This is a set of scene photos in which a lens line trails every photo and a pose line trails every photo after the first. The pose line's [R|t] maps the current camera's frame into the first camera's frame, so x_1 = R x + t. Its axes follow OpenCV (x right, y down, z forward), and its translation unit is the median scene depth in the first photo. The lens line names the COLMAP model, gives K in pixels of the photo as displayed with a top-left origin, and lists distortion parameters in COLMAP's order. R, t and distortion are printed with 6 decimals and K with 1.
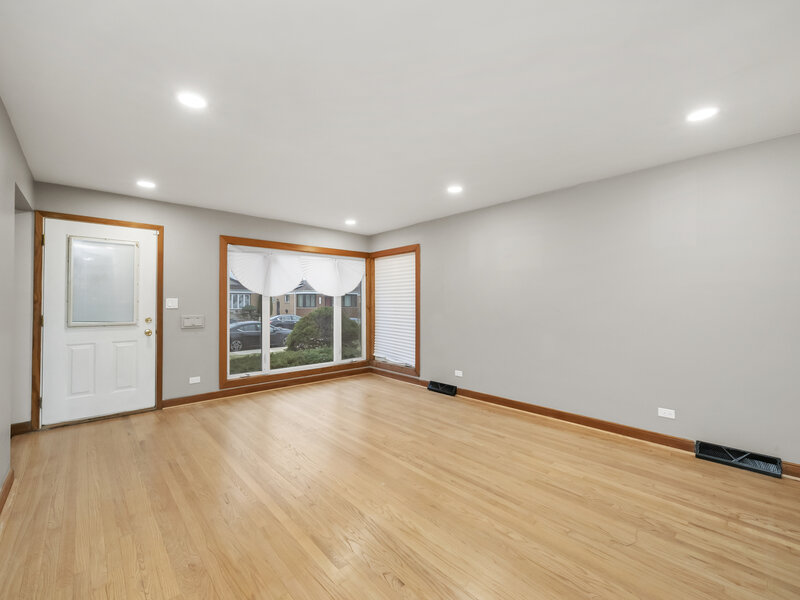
lens RADIAL K [[341.9, 0, 398.2], [0, 341.9, 296.9], [0, 0, 1]] dist [-0.002990, -0.000104]
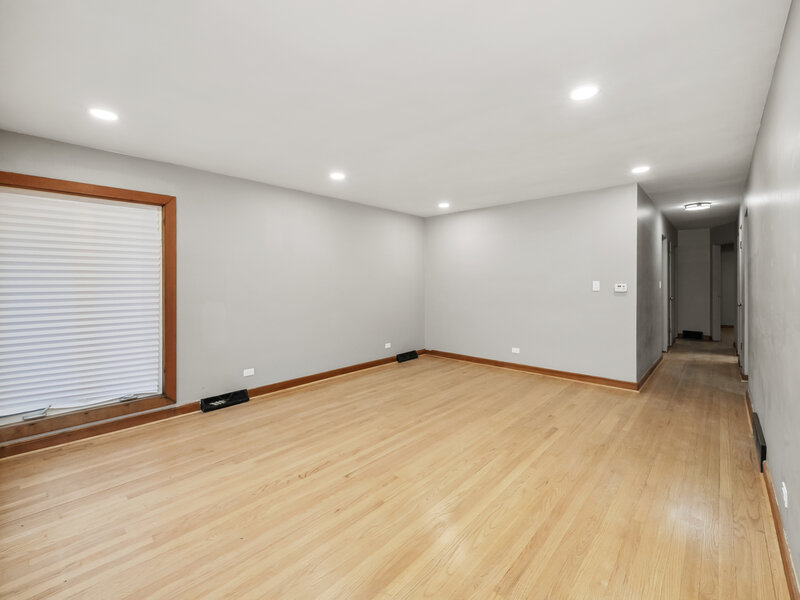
lens RADIAL K [[341.9, 0, 398.2], [0, 341.9, 296.9], [0, 0, 1]] dist [-0.002990, -0.000104]
pose [[-0.071547, -0.039686, 0.996647, -0.916410], [-0.010504, 0.999183, 0.039033, 0.003914], [-0.997382, -0.007676, -0.071905, 0.947541]]
